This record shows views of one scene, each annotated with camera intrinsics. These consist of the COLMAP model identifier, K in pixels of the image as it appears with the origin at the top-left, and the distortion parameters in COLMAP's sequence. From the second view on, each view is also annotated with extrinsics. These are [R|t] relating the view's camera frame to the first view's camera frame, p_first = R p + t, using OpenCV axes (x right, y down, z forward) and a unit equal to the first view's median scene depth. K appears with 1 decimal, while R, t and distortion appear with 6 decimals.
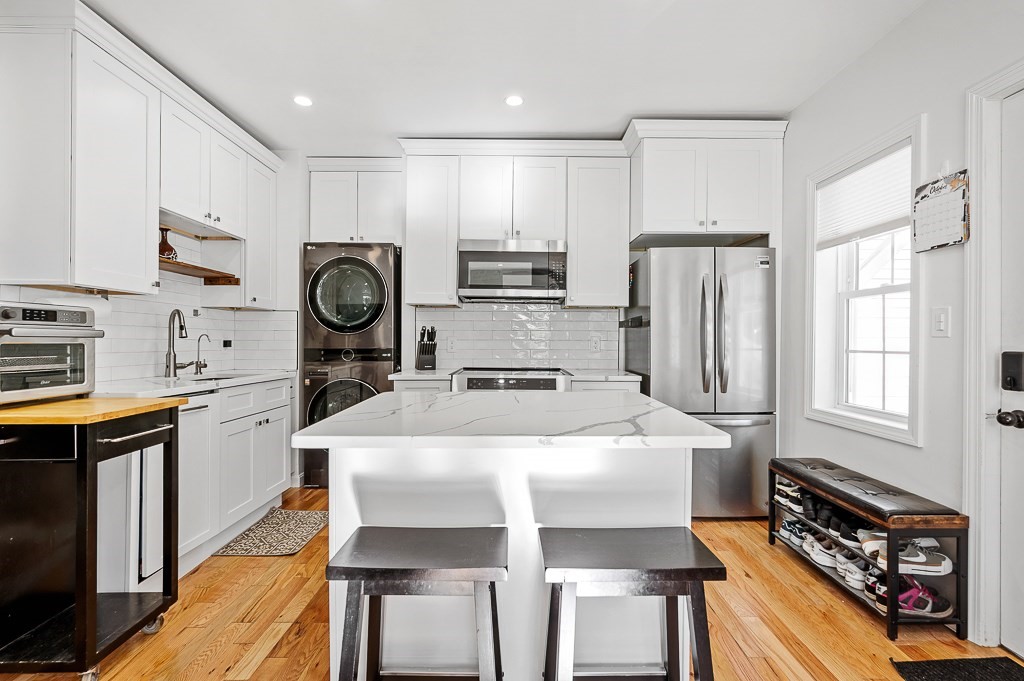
lens RADIAL K [[457.0, 0, 512.0], [0, 457.0, 340.5], [0, 0, 1]] dist [0.000879, 0.000036]
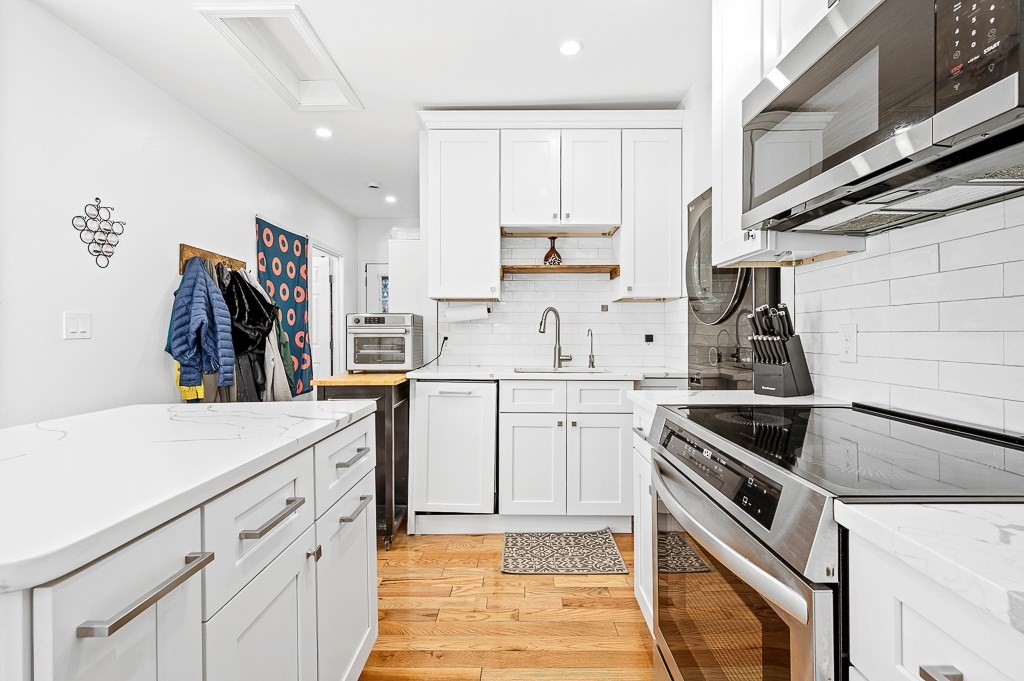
lens RADIAL K [[450.1, 0, 513.2], [0, 450.1, 333.5], [0, 0, 1]] dist [0.001488, 0.000358]
pose [[-0.015914, -0.005984, -0.999855, 0.348903], [0.002473, 0.999979, -0.006024, 0.002199], [0.999870, -0.002569, -0.015899, 0.876699]]
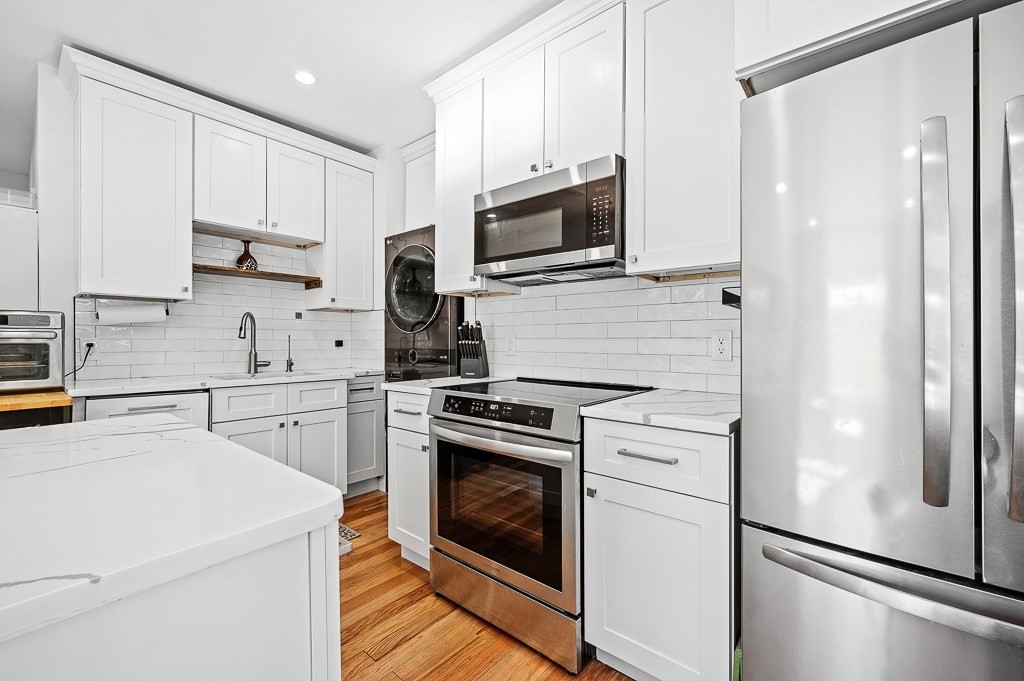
lens RADIAL K [[428.7, 0, 512.0], [0, 428.7, 340.5], [0, 0, 1]] dist [-0.002001, -0.000474]
pose [[0.759518, -0.004599, -0.650470, 0.395438], [0.004760, 0.999988, -0.001512, 0.003686], [0.650469, -0.001947, 0.759530, 0.597084]]
